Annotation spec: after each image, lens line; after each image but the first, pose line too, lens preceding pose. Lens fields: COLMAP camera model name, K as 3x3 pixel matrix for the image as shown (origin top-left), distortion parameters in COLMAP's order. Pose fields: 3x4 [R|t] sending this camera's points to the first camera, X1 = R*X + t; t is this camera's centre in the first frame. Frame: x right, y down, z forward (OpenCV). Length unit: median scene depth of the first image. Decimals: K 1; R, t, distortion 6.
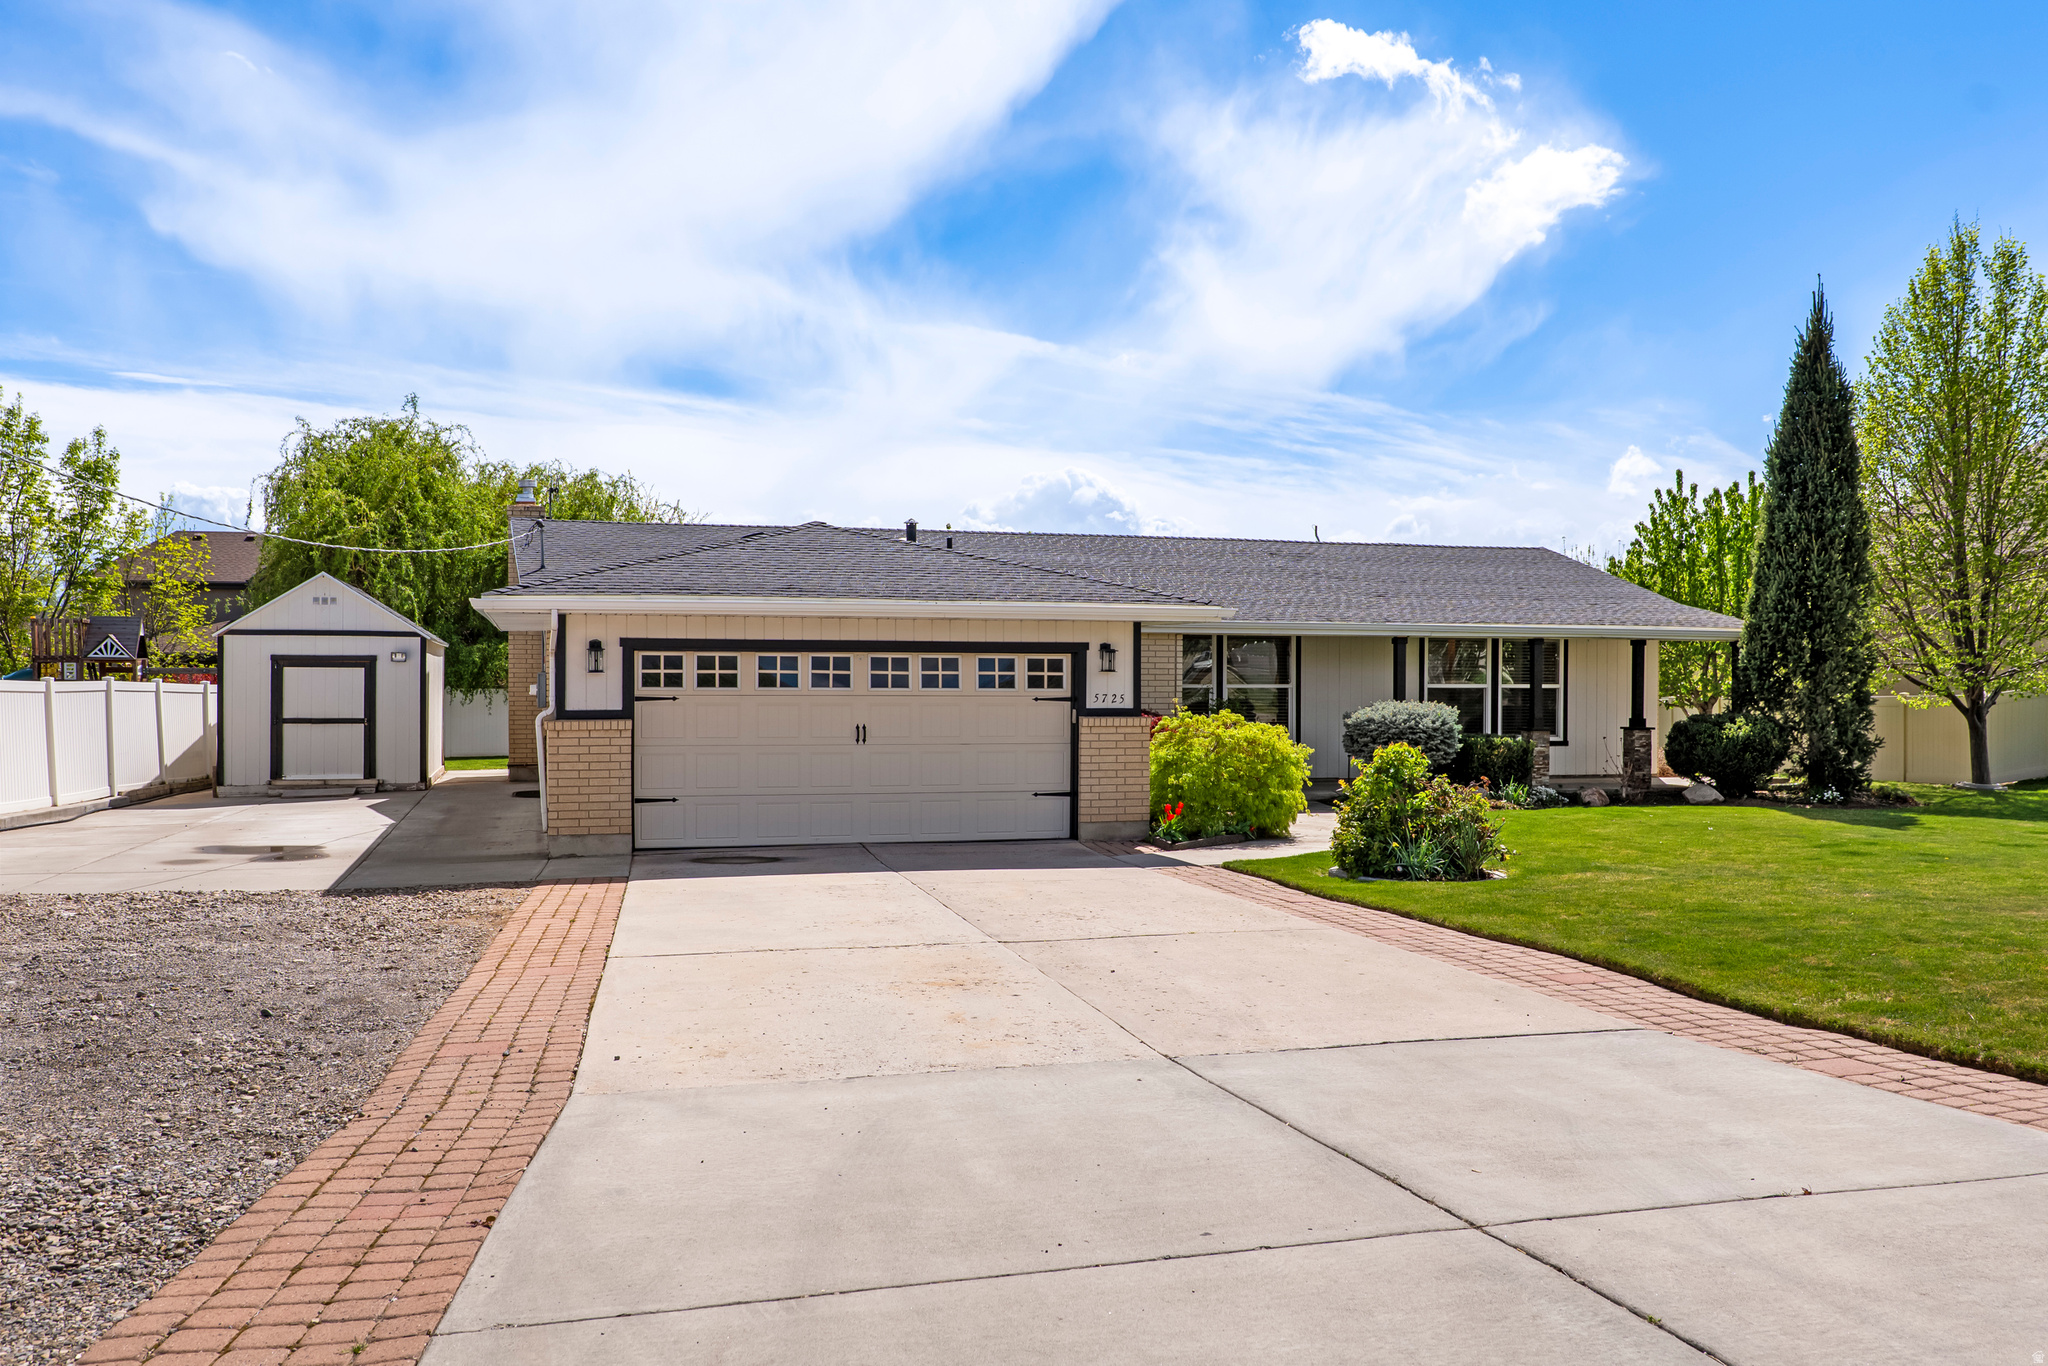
lens RADIAL K [[1657.1, 0, 985.4], [0, 1657.1, 679.8], [0, 0, 1]] dist [-0.004325, -0.025236]
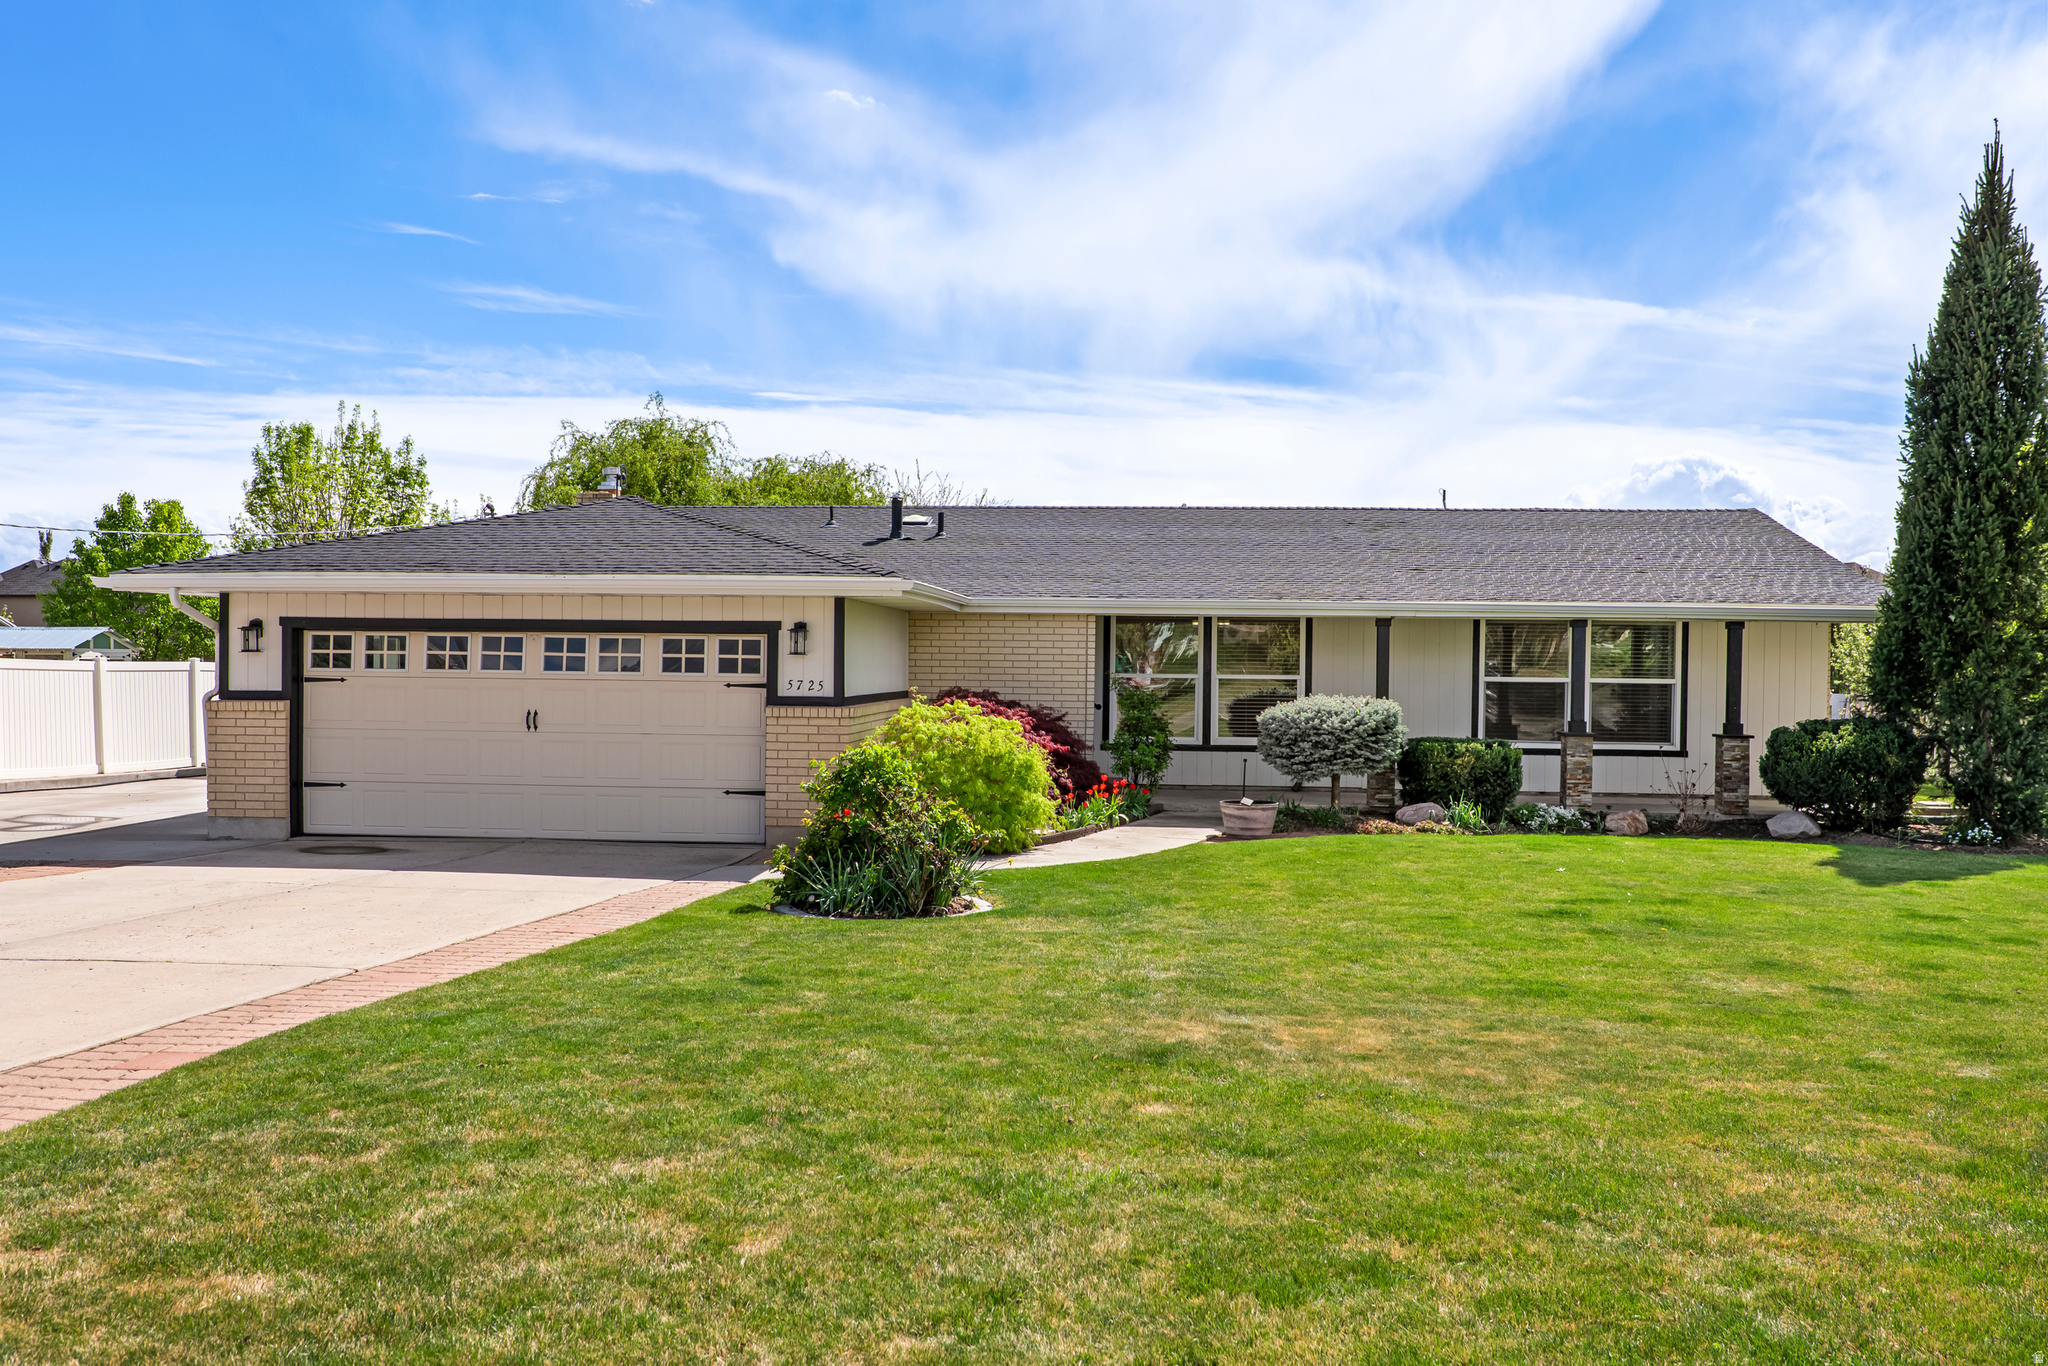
lens RADIAL K [[1657.1, 0, 1004.5], [0, 1657.1, 687.9], [0, 0, 1]] dist [-0.004325, -0.025236]
pose [[0.934658, 0.011678, -0.355357, 0.377149], [-0.008582, 0.999910, 0.010286, 0.002073], [0.355446, -0.006564, 0.934674, 0.171828]]
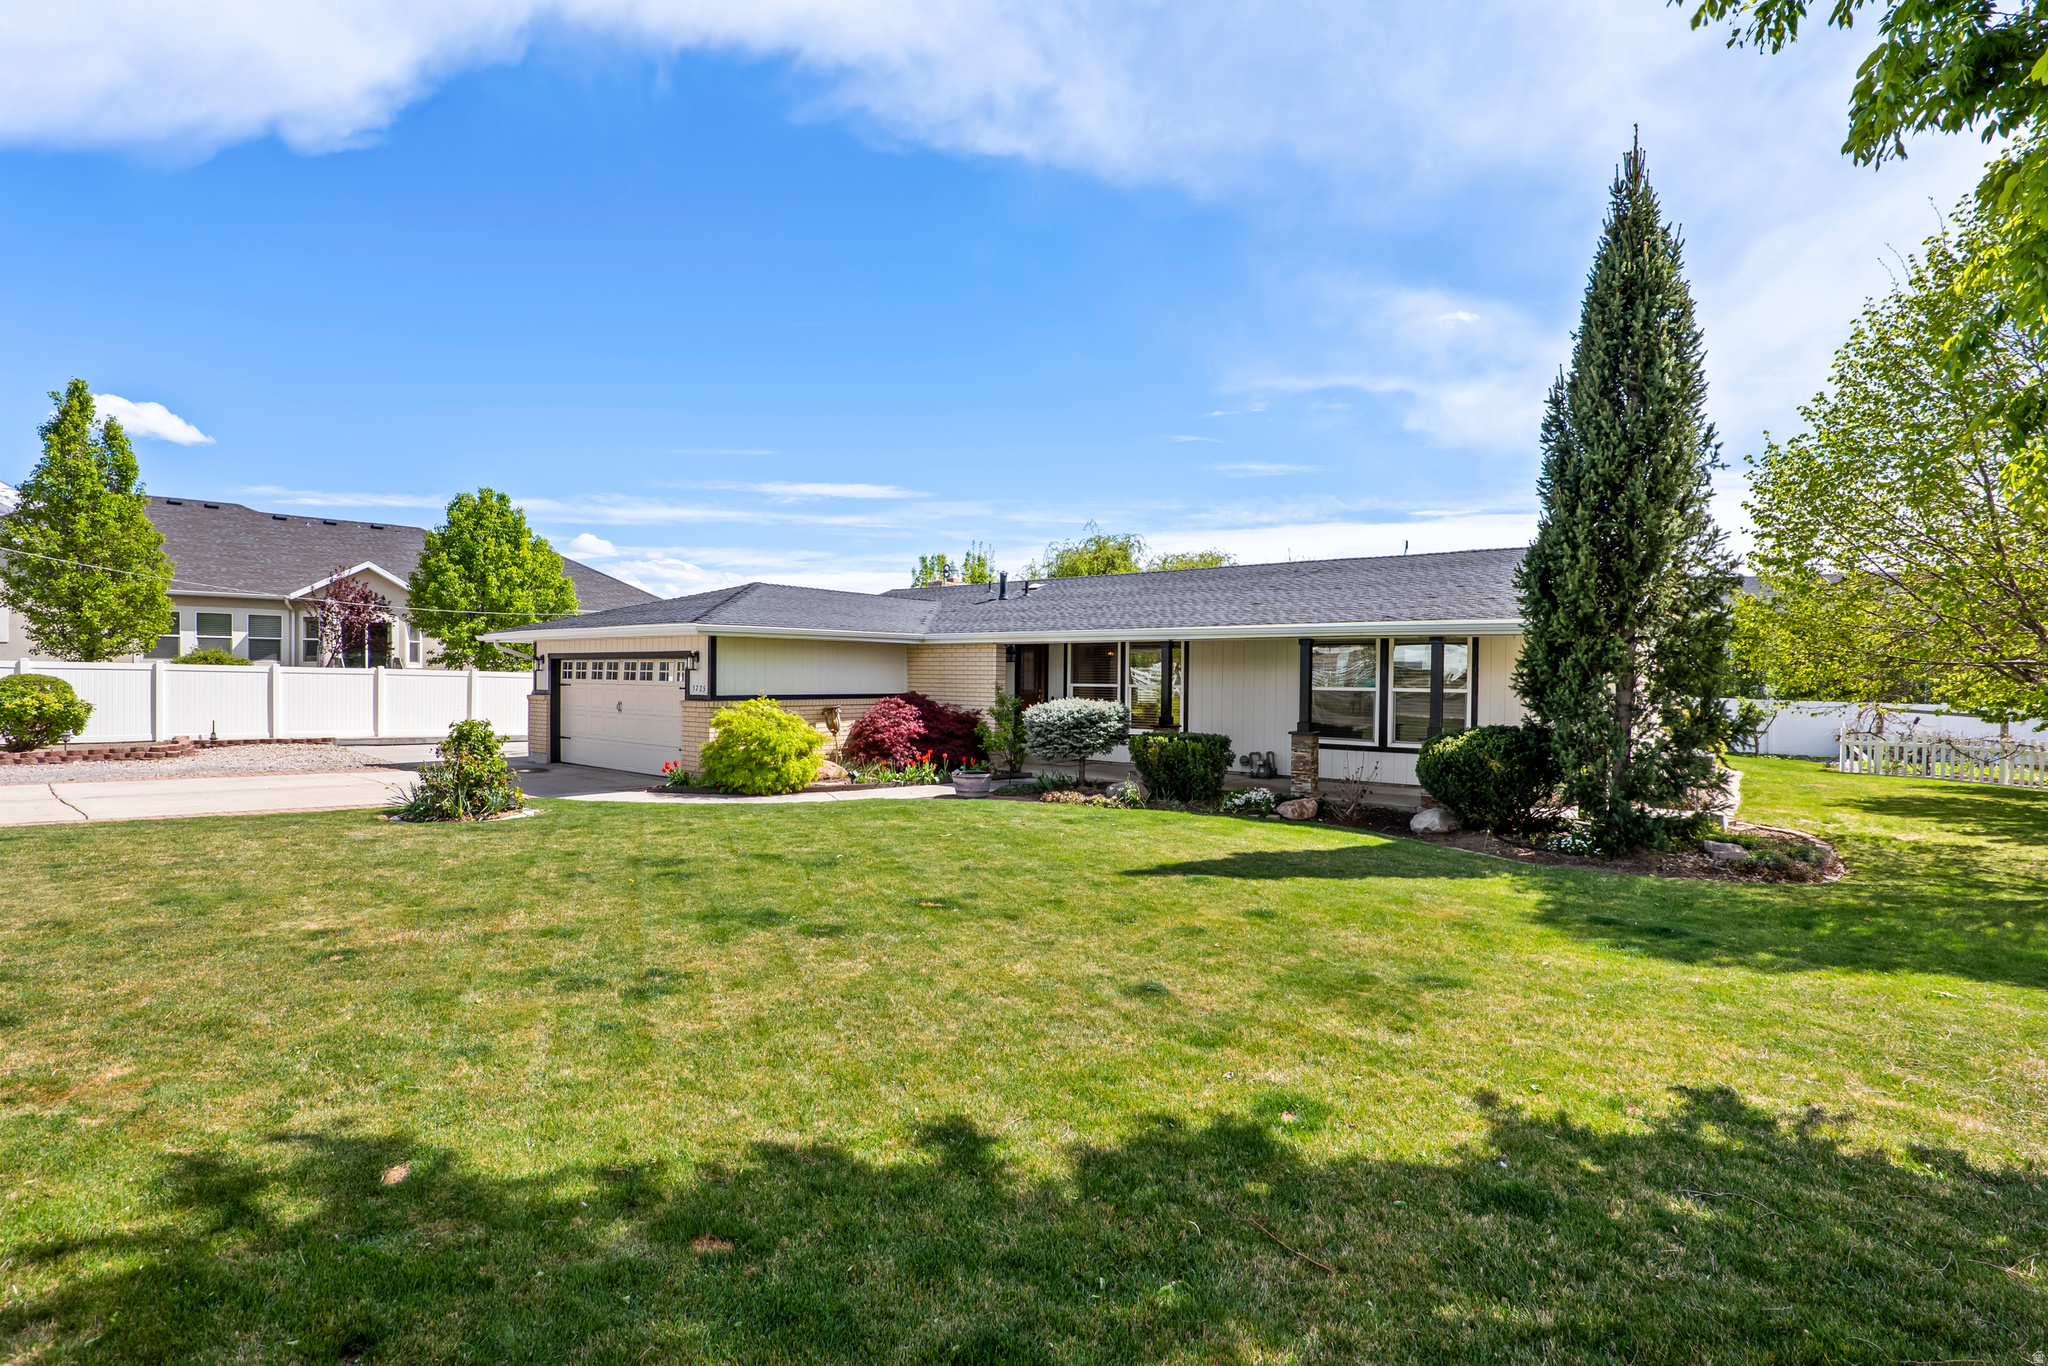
lens RADIAL K [[971.9, 0, 1032.1], [0, 971.9, 677.4], [0, 0, 1]] dist [-0.003664, 0.000226]
pose [[0.611578, 0.002546, -0.791180, 0.715494], [-0.008895, 0.999954, -0.003658, 0.001600], [0.791134, 0.009275, 0.611572, 0.555826]]
